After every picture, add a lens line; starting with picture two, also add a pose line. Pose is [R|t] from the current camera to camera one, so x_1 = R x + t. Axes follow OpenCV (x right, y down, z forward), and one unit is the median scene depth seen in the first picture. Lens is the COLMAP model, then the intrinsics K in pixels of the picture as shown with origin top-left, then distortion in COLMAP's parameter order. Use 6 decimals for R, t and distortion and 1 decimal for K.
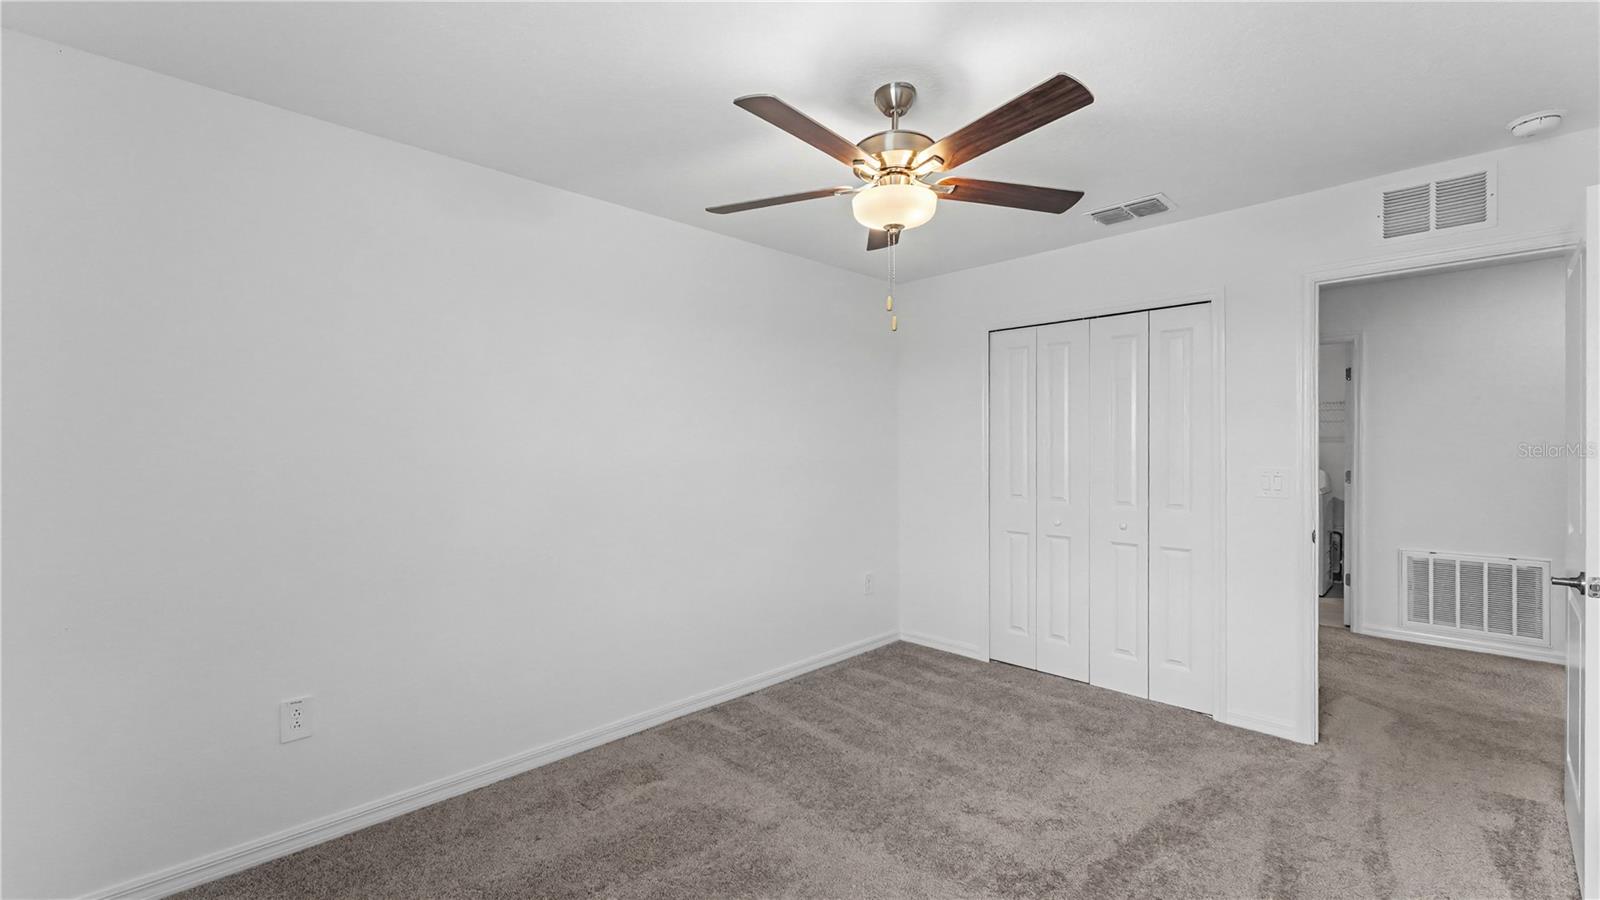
lens RADIAL K [[639.2, 0, 804.4], [0, 639.2, 447.1], [0, 0, 1]] dist [0.000343, -0.000074]
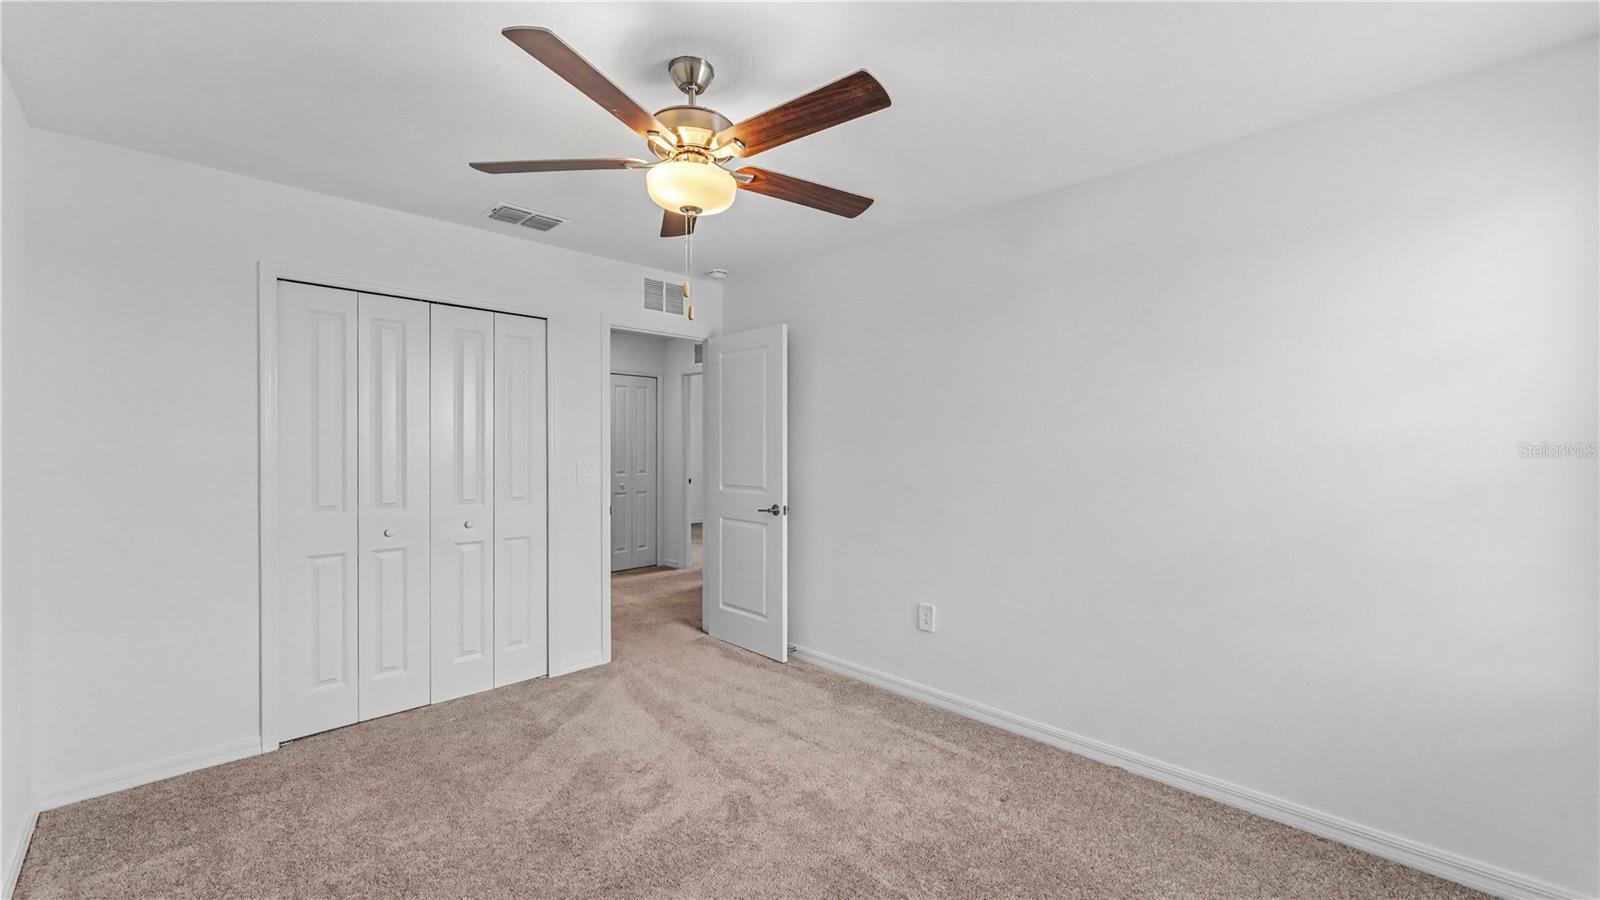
lens RADIAL K [[622.1, 0, 800.0], [0, 622.1, 450.0], [0, 0, 1]] dist [0.000598, -0.000040]
pose [[0.015407, -0.008997, 0.999841, -0.535633], [-0.006188, 0.999940, 0.009093, -0.004730], [-0.999862, -0.006327, 0.015350, 0.573567]]
